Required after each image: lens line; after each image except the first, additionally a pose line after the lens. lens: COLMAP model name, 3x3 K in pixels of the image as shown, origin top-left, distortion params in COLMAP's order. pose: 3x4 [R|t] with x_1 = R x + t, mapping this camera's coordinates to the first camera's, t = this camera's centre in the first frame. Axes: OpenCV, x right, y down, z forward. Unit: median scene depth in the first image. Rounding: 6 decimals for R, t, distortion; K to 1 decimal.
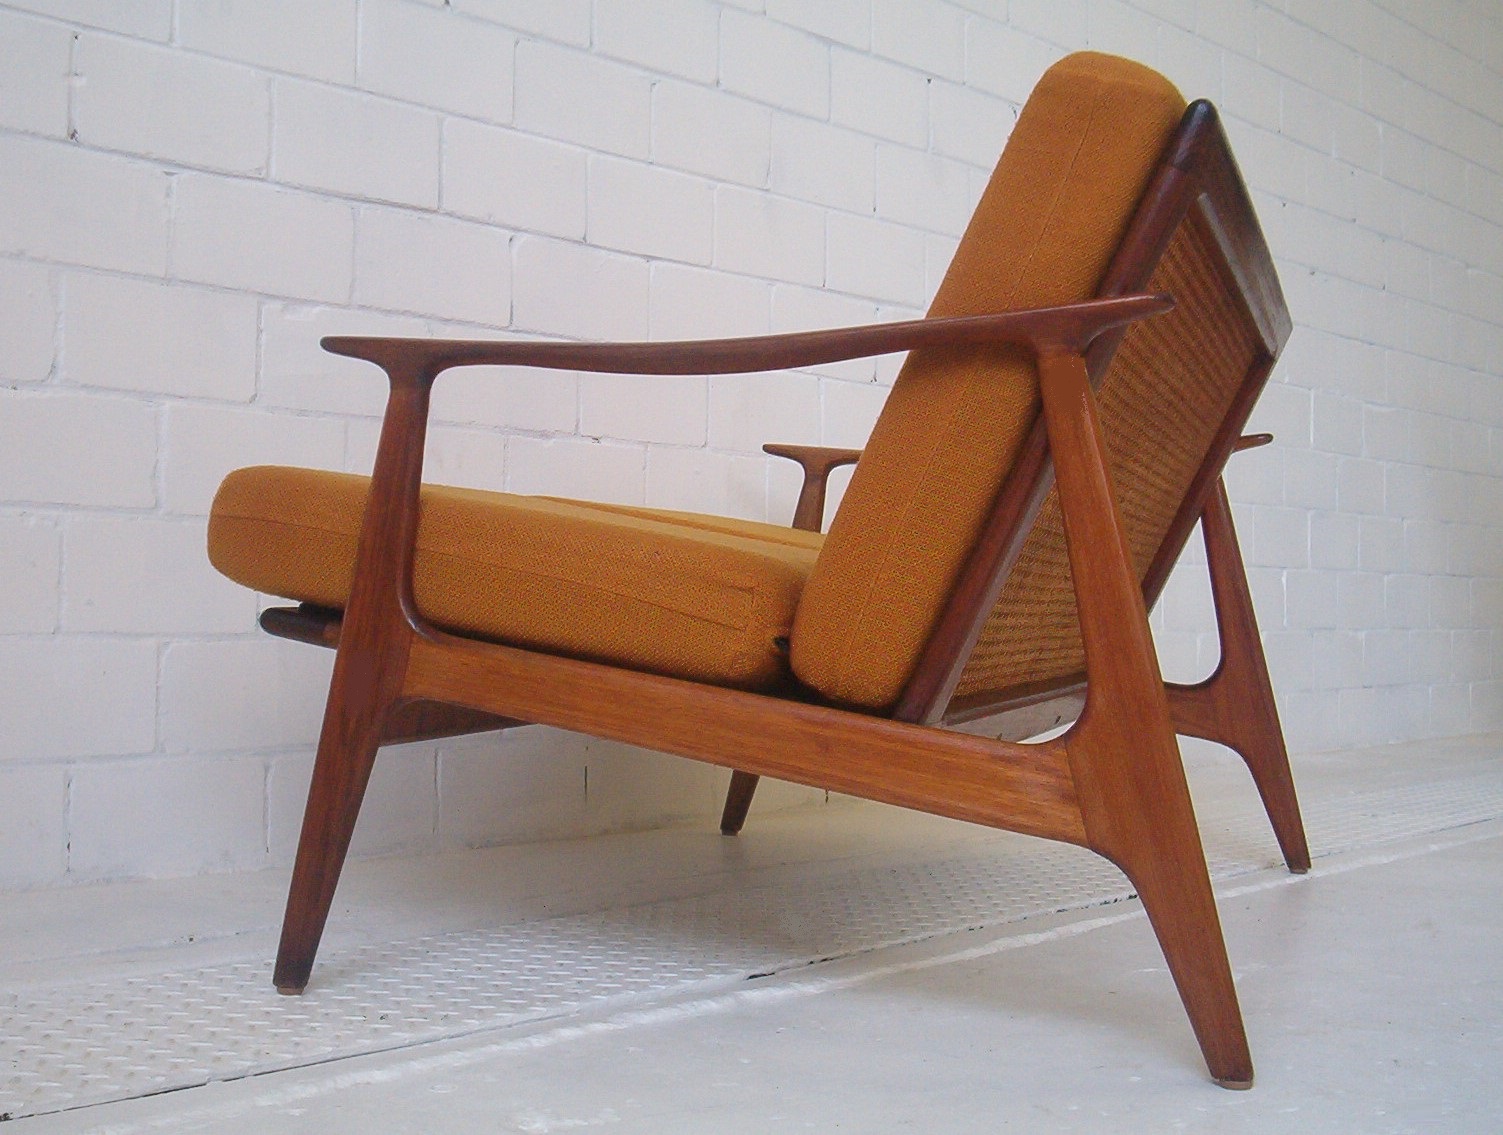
lens RADIAL K [[1803.2, 0, 674.6], [0, 1803.2, 553.4], [0, 0, 1]] dist [-0.077392, 0.000000]
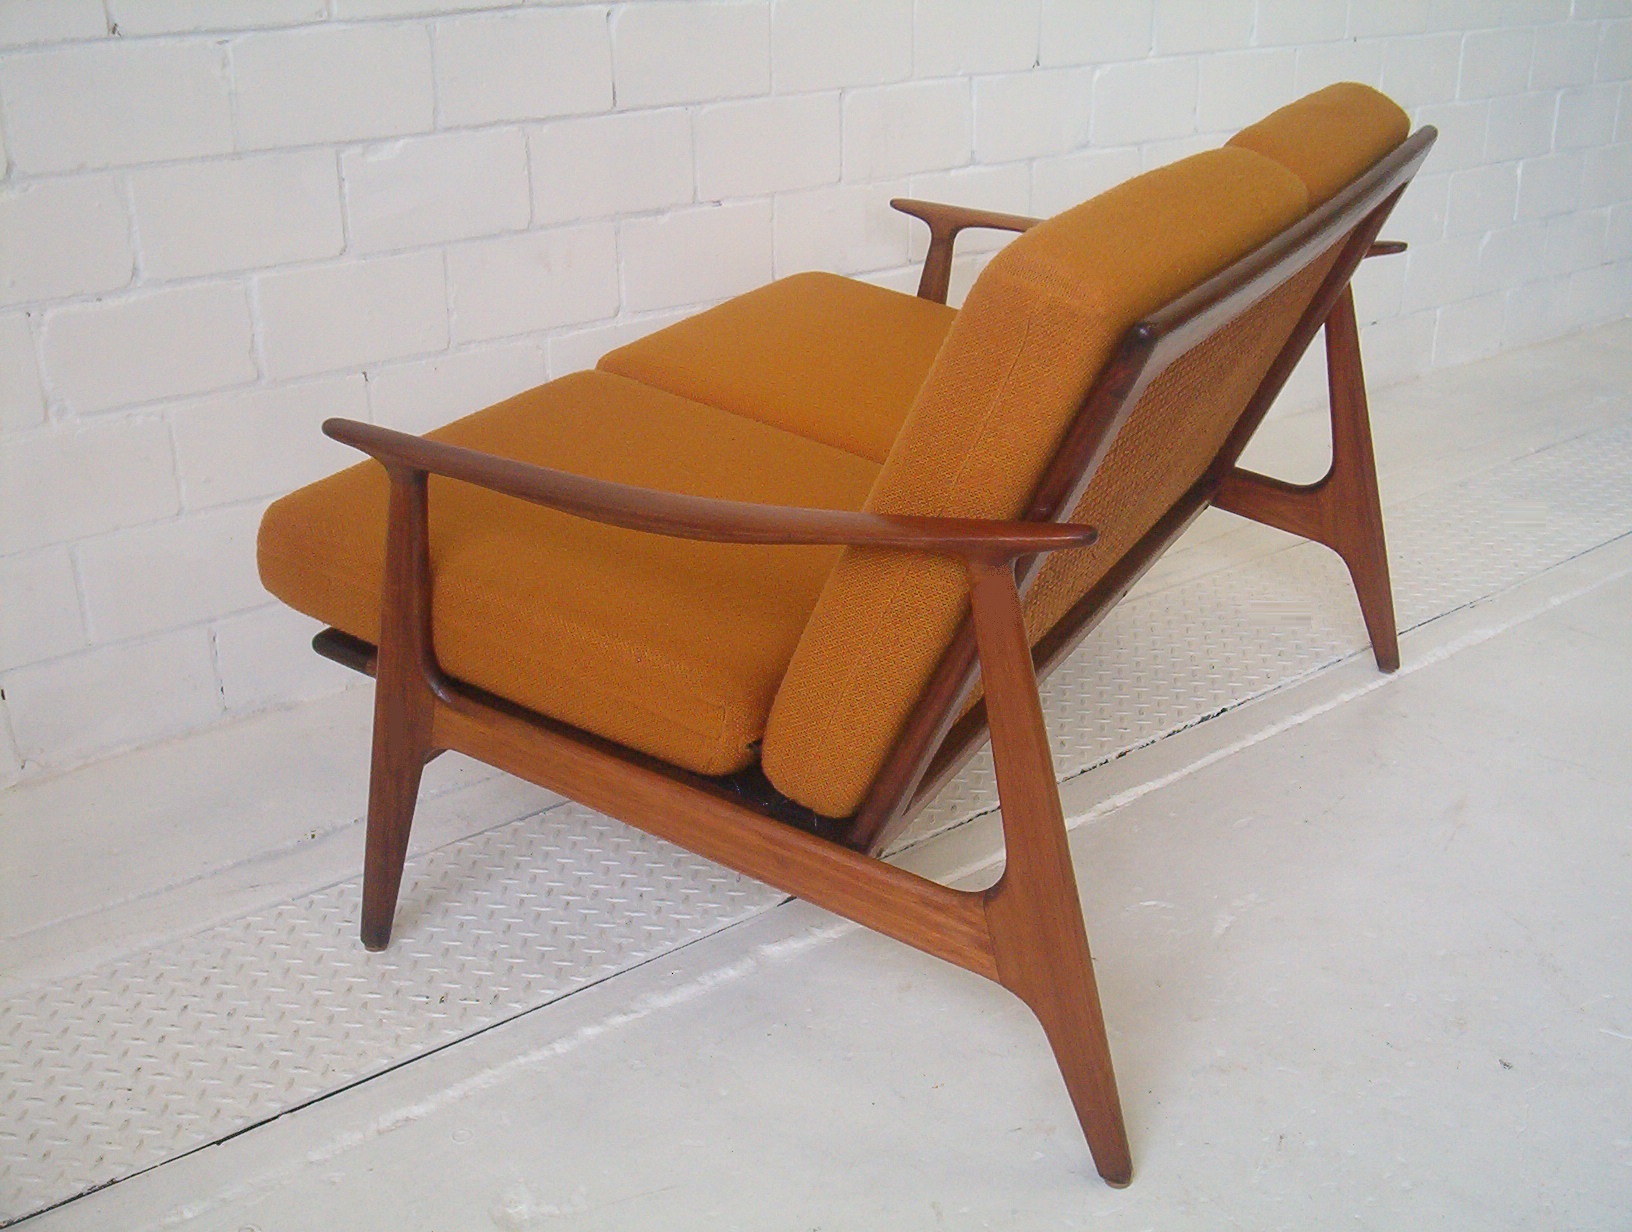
lens RADIAL K [[1801.1, 0, 800.5], [0, 1801.1, 621.2], [0, 0, 1]] dist [-0.085152, 0.000000]
pose [[0.993732, 0.017665, -0.110385, 0.134471], [0.029459, 0.911155, 0.411010, -0.303242], [0.107839, -0.411685, 0.904923, 0.039857]]
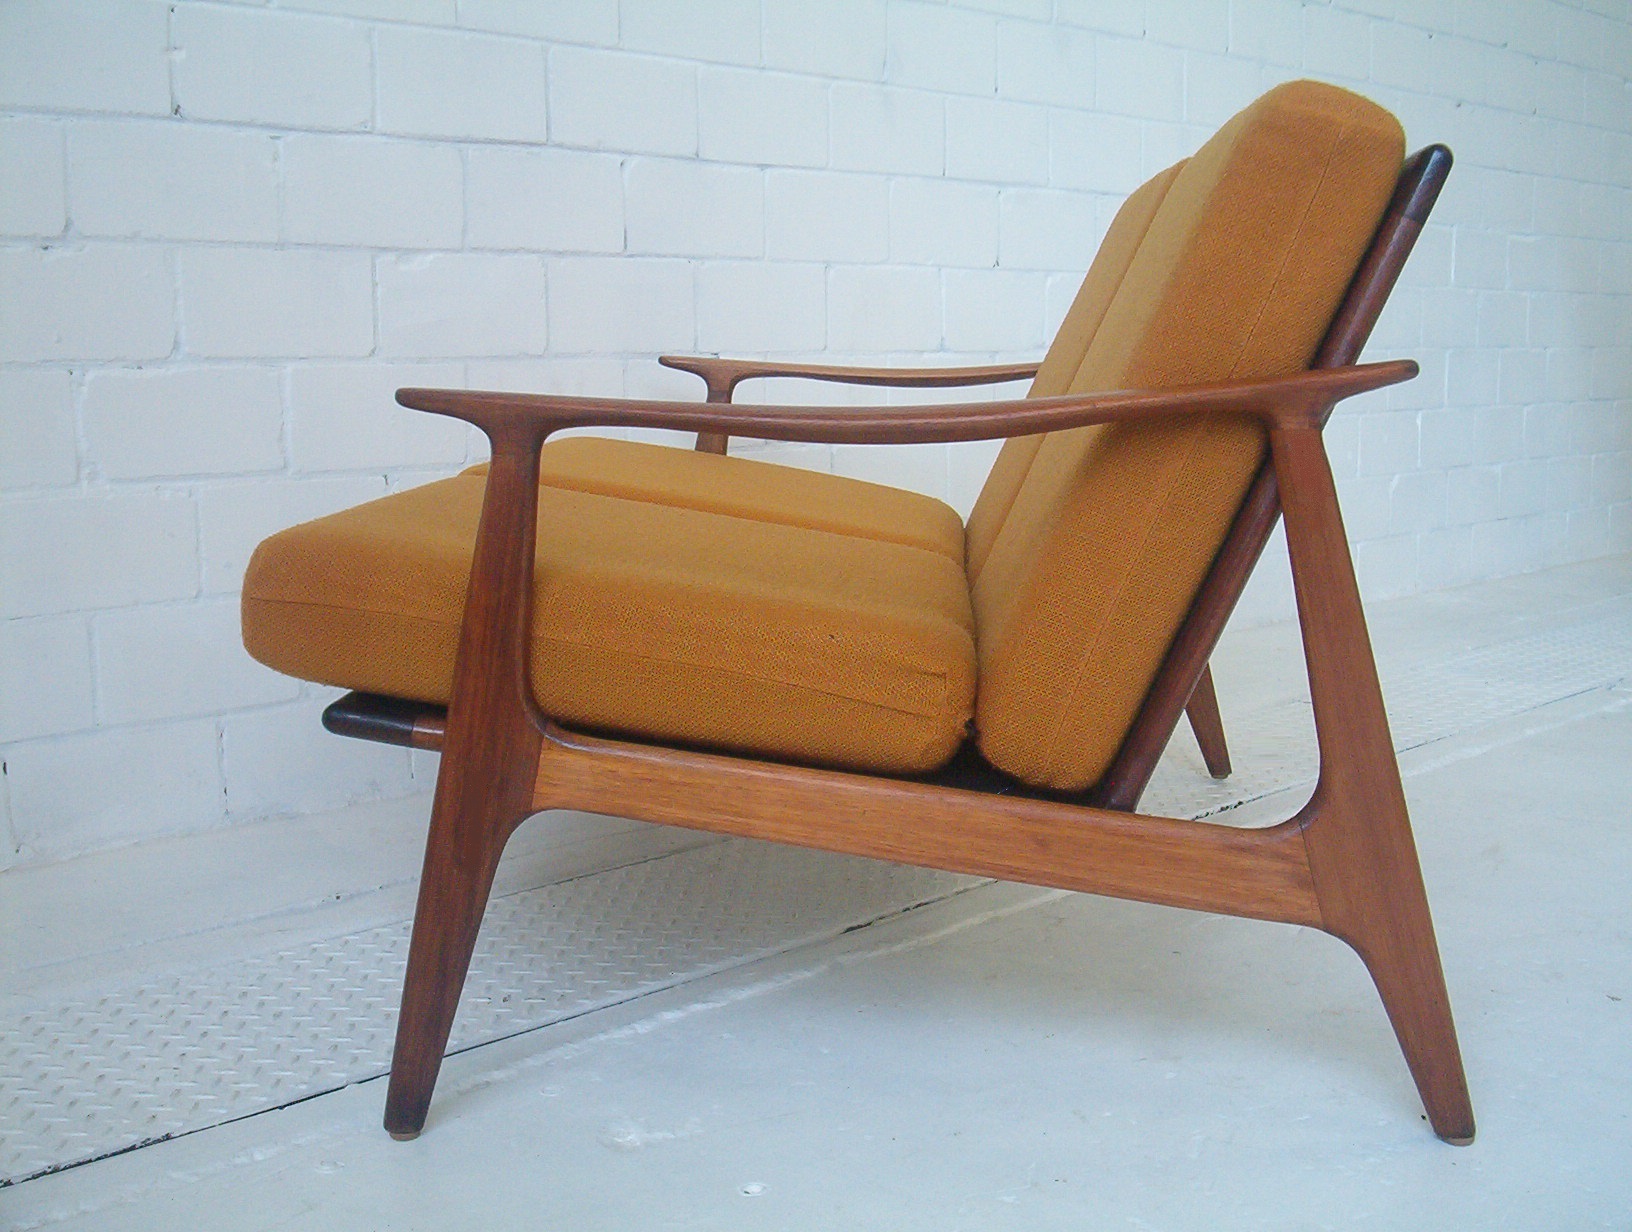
lens RADIAL K [[1801.1, 0, 800.6], [0, 1801.1, 622.9], [0, 0, 1]] dist [-0.085152, 0.000000]
pose [[0.999374, -0.018406, -0.030224, 0.039204], [0.023459, 0.984034, 0.176429, -0.109888], [0.026494, -0.177028, 0.983849, -0.031187]]
